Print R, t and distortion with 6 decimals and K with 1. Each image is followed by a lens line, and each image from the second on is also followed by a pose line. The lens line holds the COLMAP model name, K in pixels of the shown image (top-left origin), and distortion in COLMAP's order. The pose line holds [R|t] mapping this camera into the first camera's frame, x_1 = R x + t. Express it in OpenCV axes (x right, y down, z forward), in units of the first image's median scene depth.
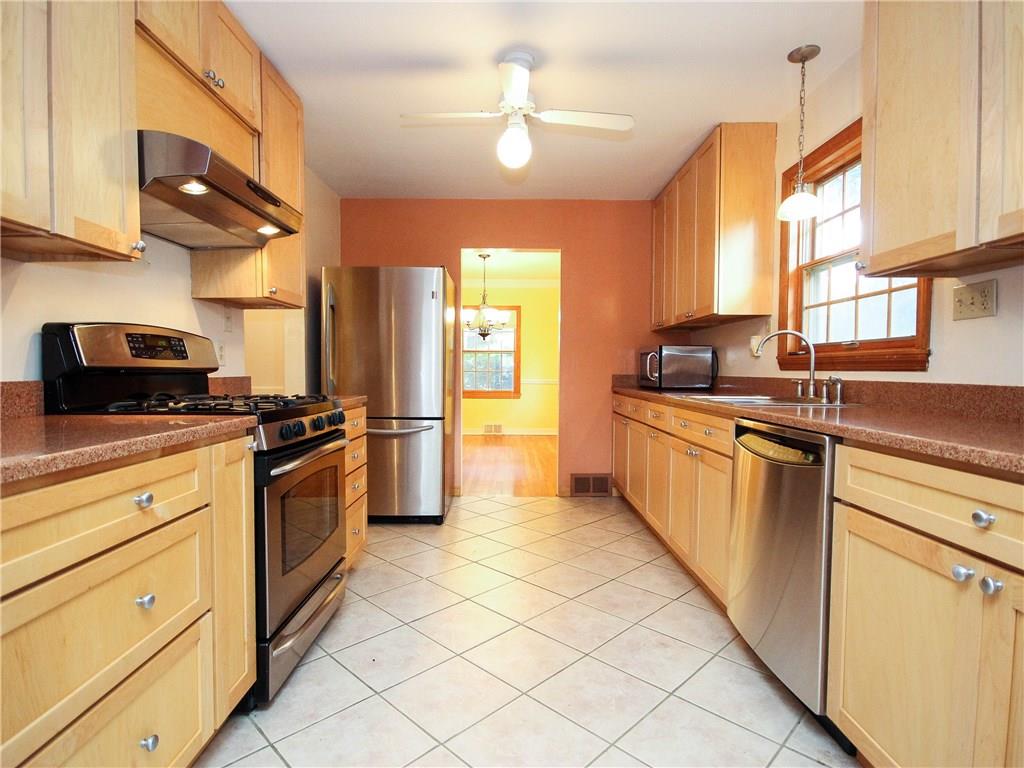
lens RADIAL K [[541.5, 0, 522.1], [0, 541.5, 390.9], [0, 0, 1]] dist [0.000227, -0.000567]
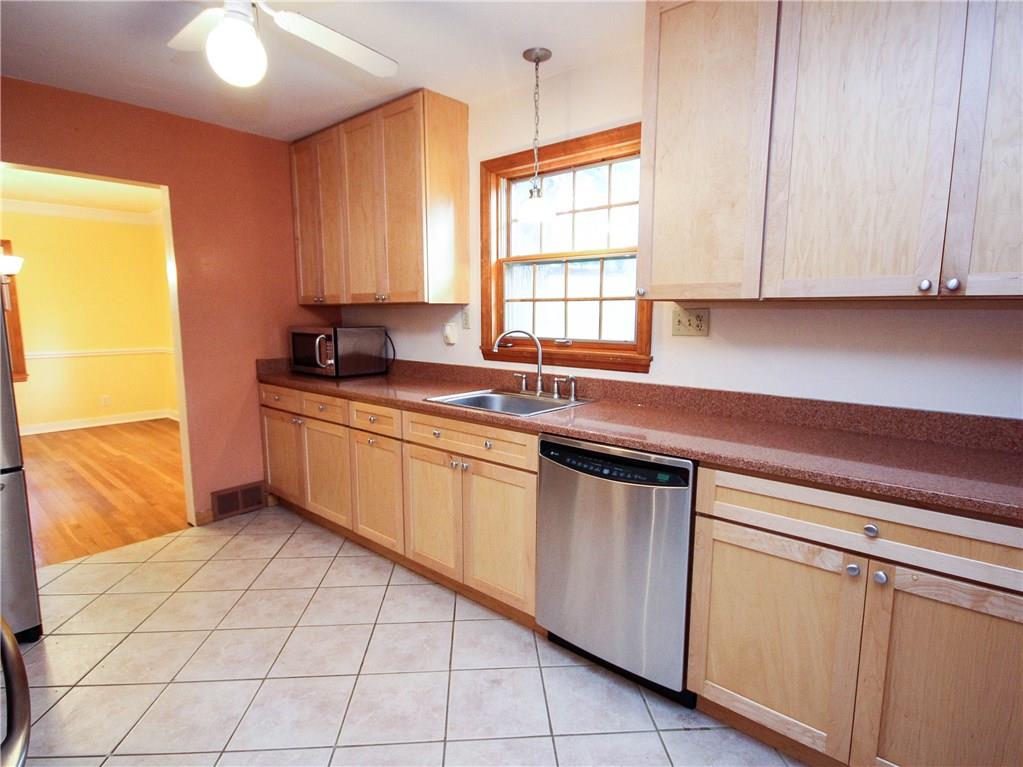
lens RADIAL K [[540.9, 0, 522.0], [0, 540.9, 387.5], [0, 0, 1]] dist [0.000227, -0.000567]
pose [[0.663595, -0.108082, 0.740243, -0.283161], [0.028651, 0.992454, 0.119222, -0.122908], [-0.747543, -0.057906, 0.661685, 0.300496]]
